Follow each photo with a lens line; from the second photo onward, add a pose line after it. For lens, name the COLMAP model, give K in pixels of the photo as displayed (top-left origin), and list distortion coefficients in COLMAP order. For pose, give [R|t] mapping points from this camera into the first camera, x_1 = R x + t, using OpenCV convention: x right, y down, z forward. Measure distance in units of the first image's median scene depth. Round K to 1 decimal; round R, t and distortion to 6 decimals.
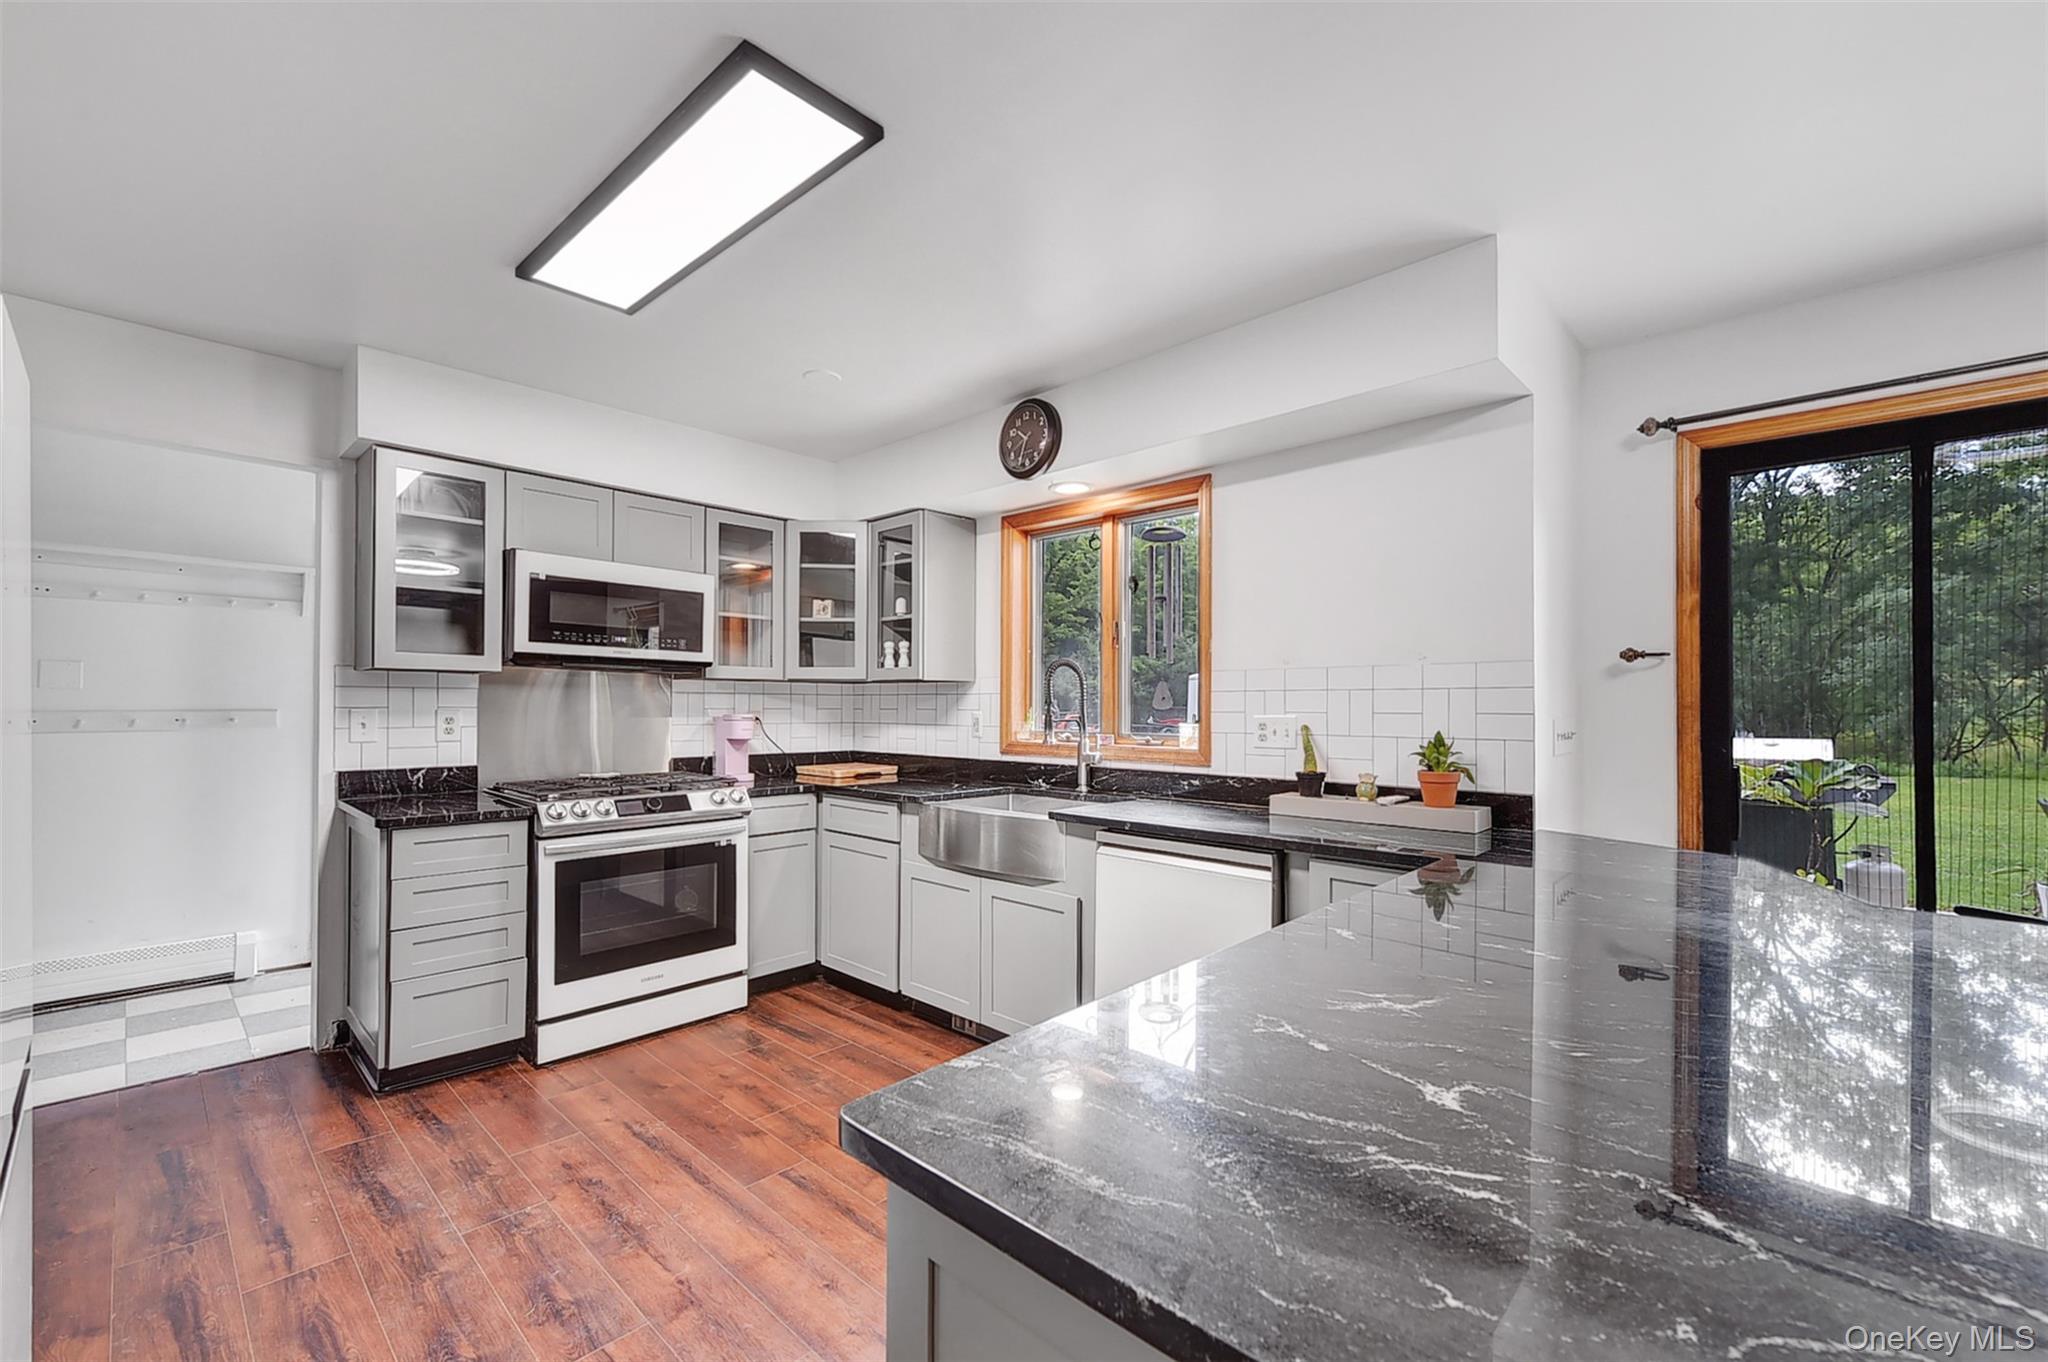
lens RADIAL K [[818.8, 0, 1015.9], [0, 818.8, 700.0], [0, 0, 1]] dist [0.006620, -0.000722]
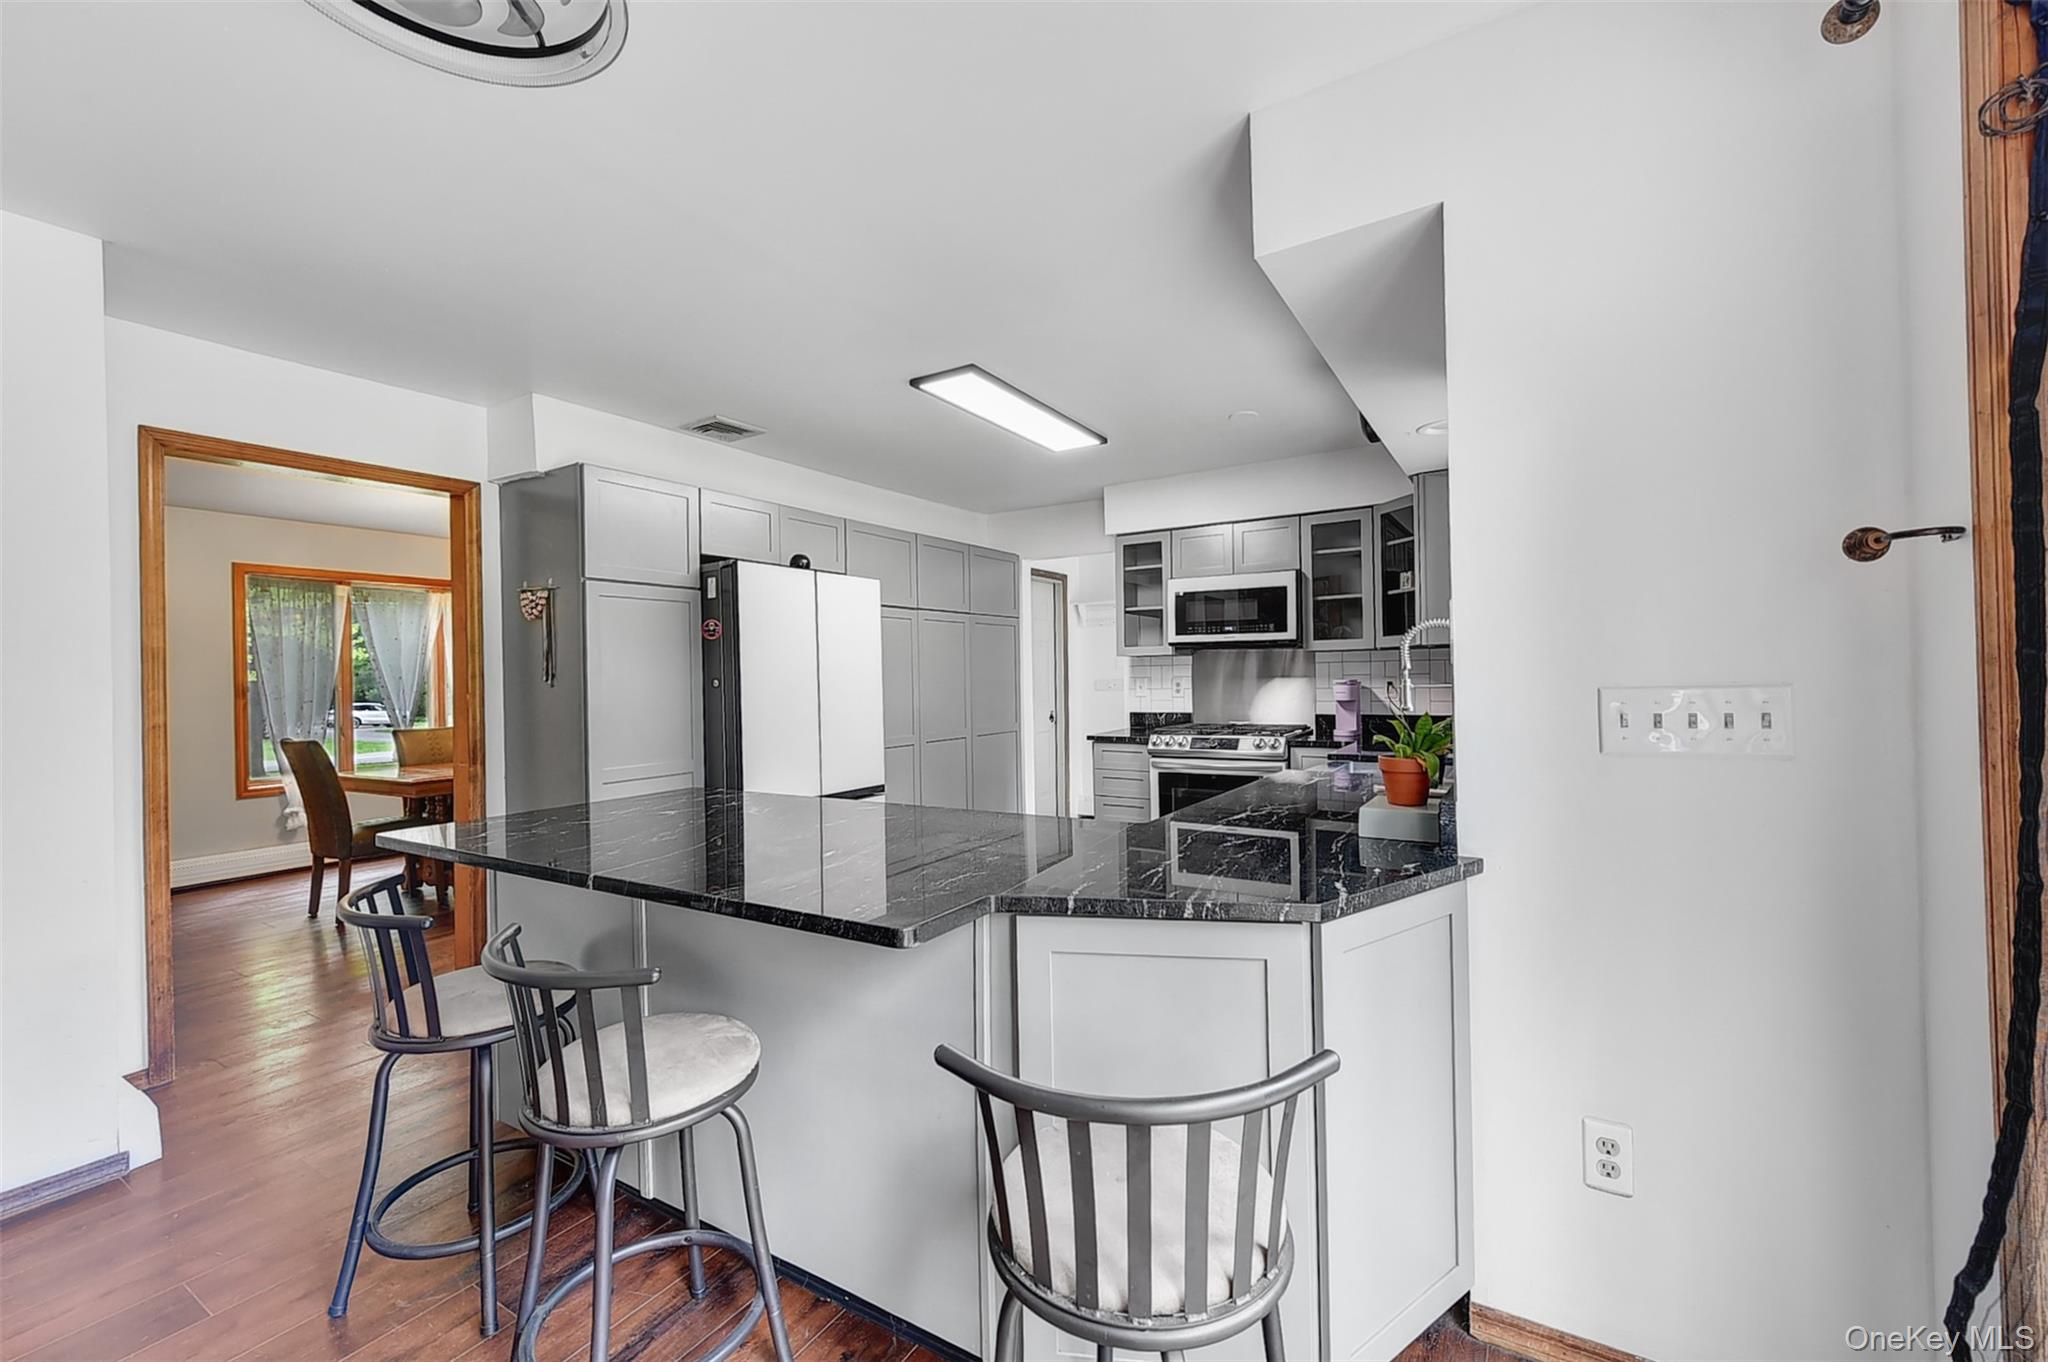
lens RADIAL K [[818.8, 0, 1027.1], [0, 818.8, 677.1], [0, 0, 1]] dist [0.006620, -0.000722]
pose [[0.180071, -0.004543, -0.983643, 0.916820], [0.025428, 0.999677, 0.000038, 0.002636], [0.983325, -0.025019, 0.180129, 0.421371]]
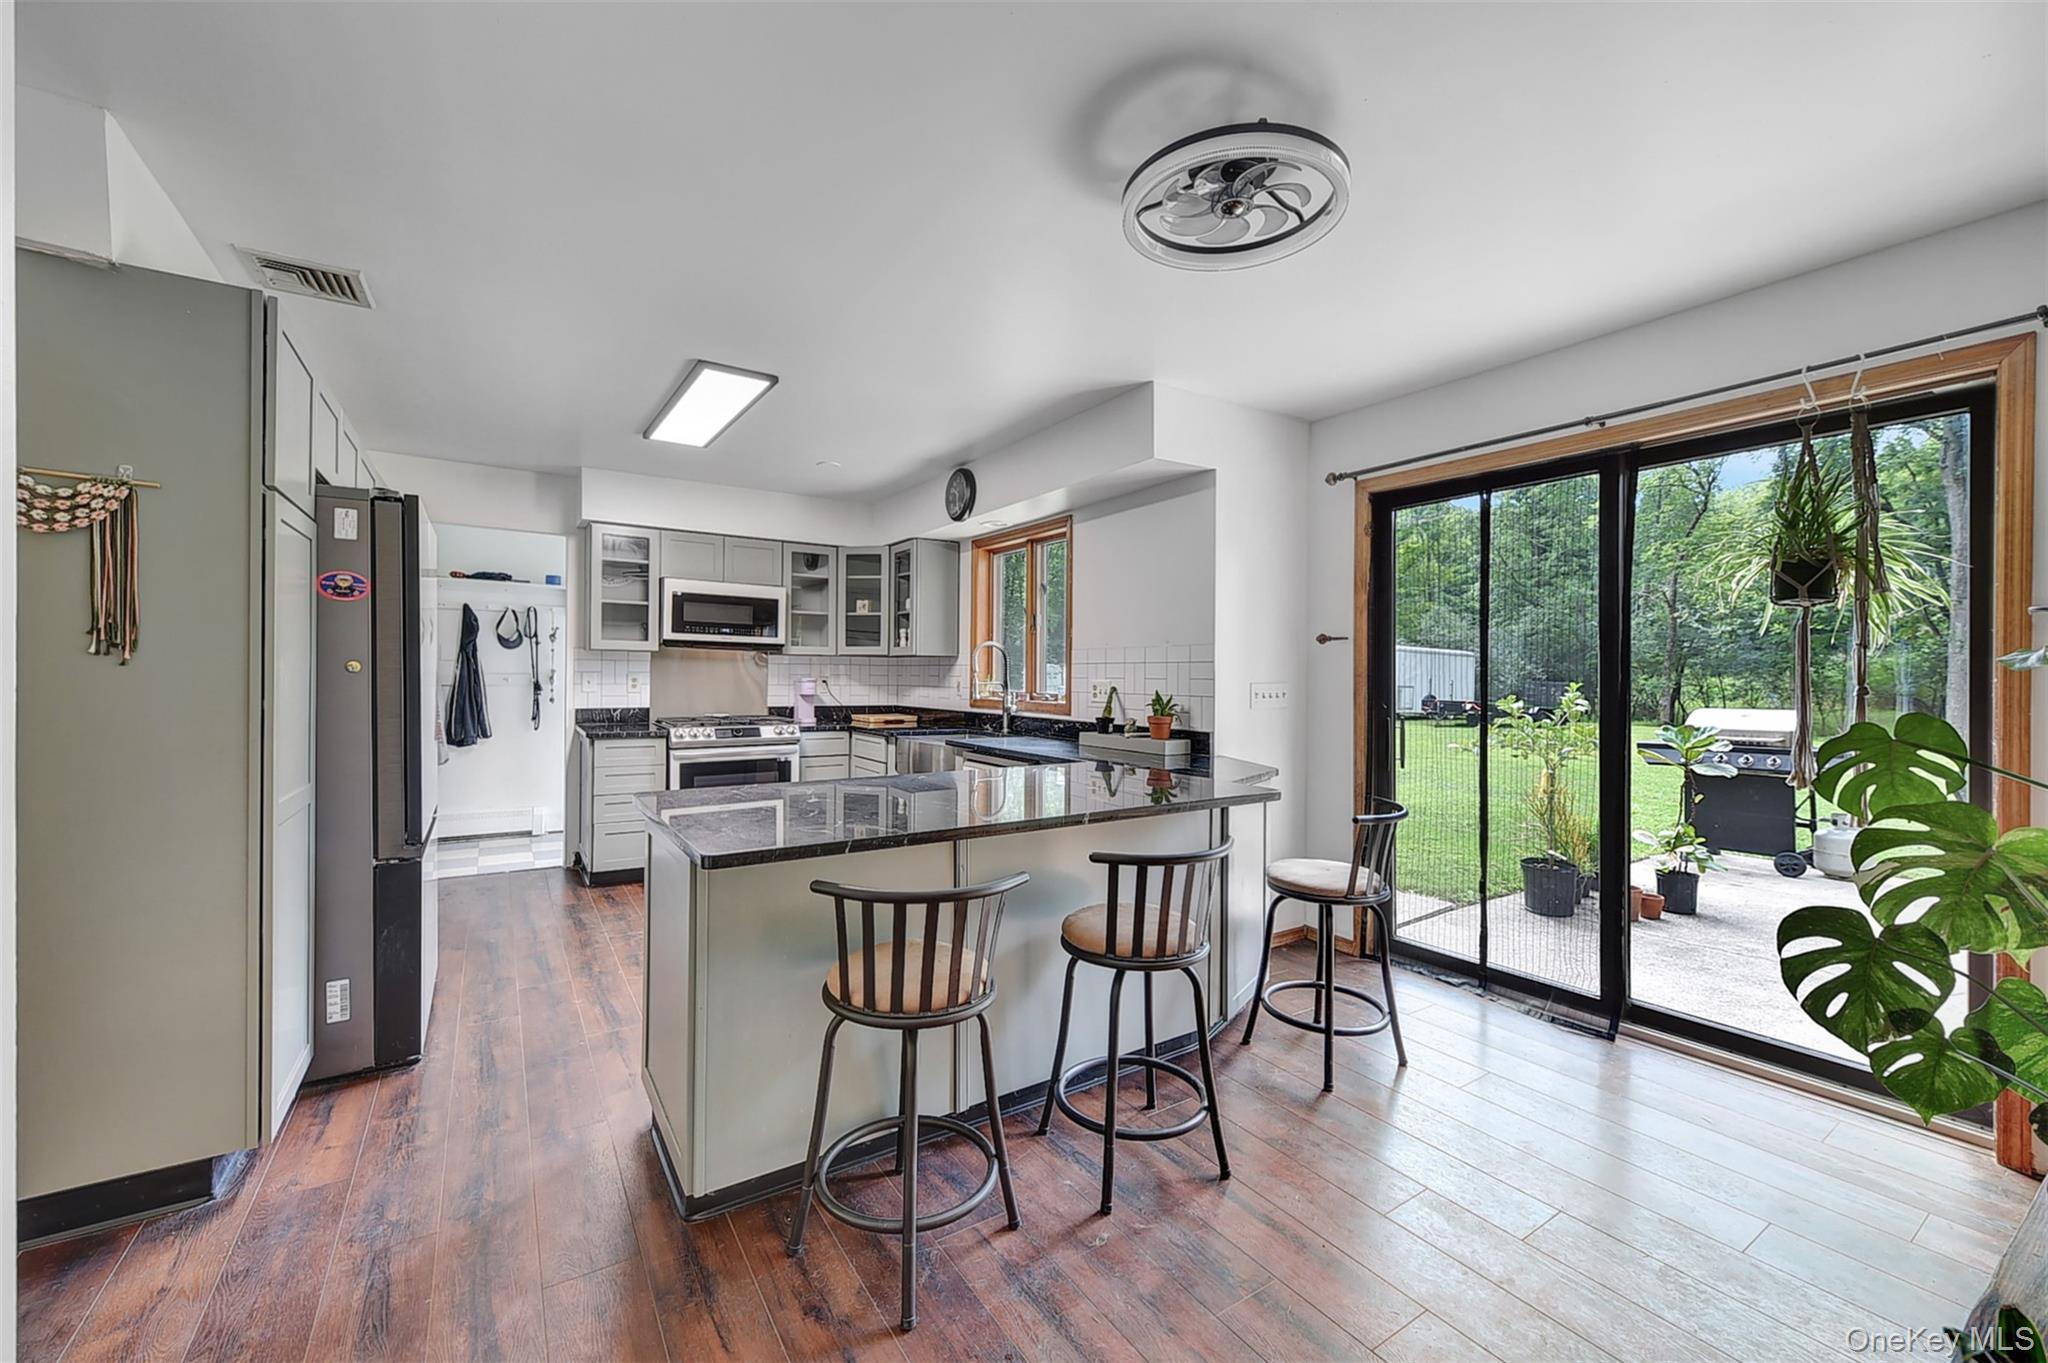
lens RADIAL K [[818.8, 0, 1021.4], [0, 818.8, 676.2], [0, 0, 1]] dist [0.006620, -0.000722]
pose [[0.967635, 0.006329, -0.252273, 0.507088], [-0.004751, 0.999965, 0.006866, 0.002062], [0.252308, -0.005445, 0.967632, -0.425139]]
